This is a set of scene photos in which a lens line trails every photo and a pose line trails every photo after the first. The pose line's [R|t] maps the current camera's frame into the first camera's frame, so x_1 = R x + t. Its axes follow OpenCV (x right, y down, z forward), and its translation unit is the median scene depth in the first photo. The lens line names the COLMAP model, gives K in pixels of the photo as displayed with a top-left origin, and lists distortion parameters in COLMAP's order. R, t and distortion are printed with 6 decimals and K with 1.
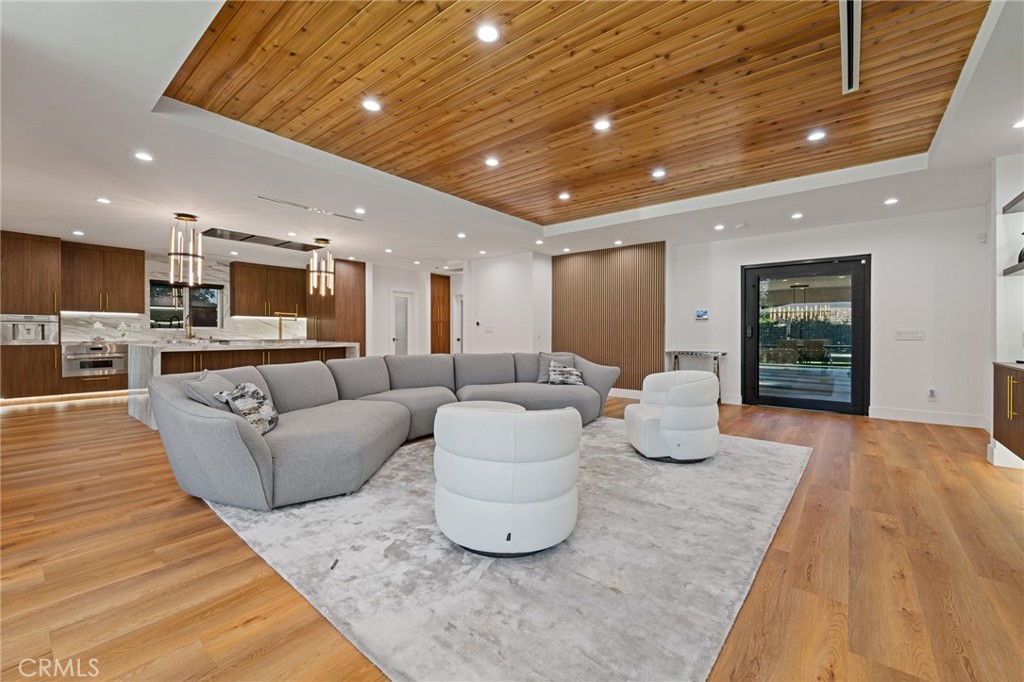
lens RADIAL K [[415.8, 0, 514.0], [0, 415.8, 332.4], [0, 0, 1]] dist [0.000620, -0.002618]
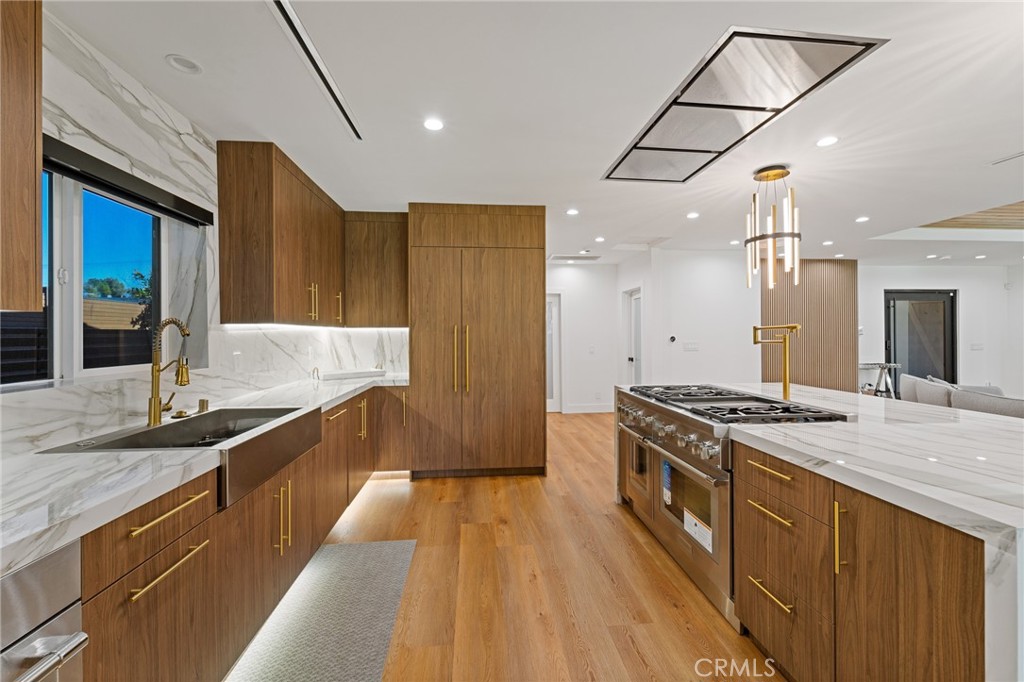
lens RADIAL K [[415.8, 0, 508.0], [0, 415.8, 334.0], [0, 0, 1]] dist [0.000620, -0.002618]
pose [[0.711476, -0.005149, 0.702692, -1.109771], [0.008162, 0.999966, -0.000937, -0.043423], [-0.702663, 0.006402, 0.711494, 0.964649]]
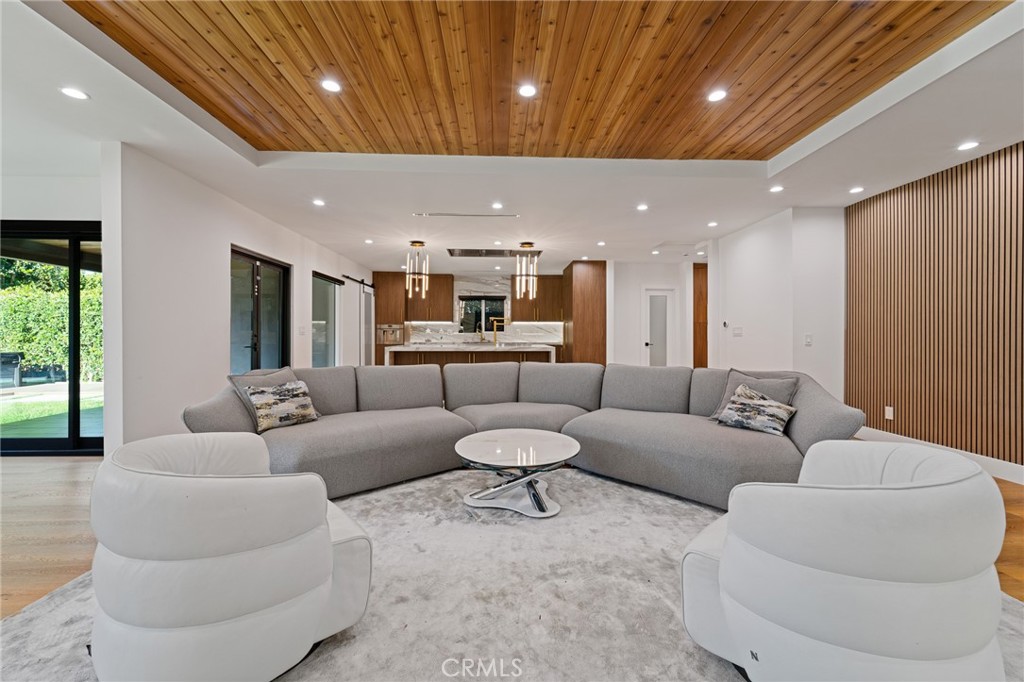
lens RADIAL K [[415.8, 0, 513.1], [0, 415.8, 333.9], [0, 0, 1]] dist [0.000620, -0.002618]
pose [[0.662027, -0.002714, -0.749475, 0.294402], [-0.001415, 0.999987, -0.004871, -0.000183], [0.749479, 0.004285, 0.662014, 0.343634]]
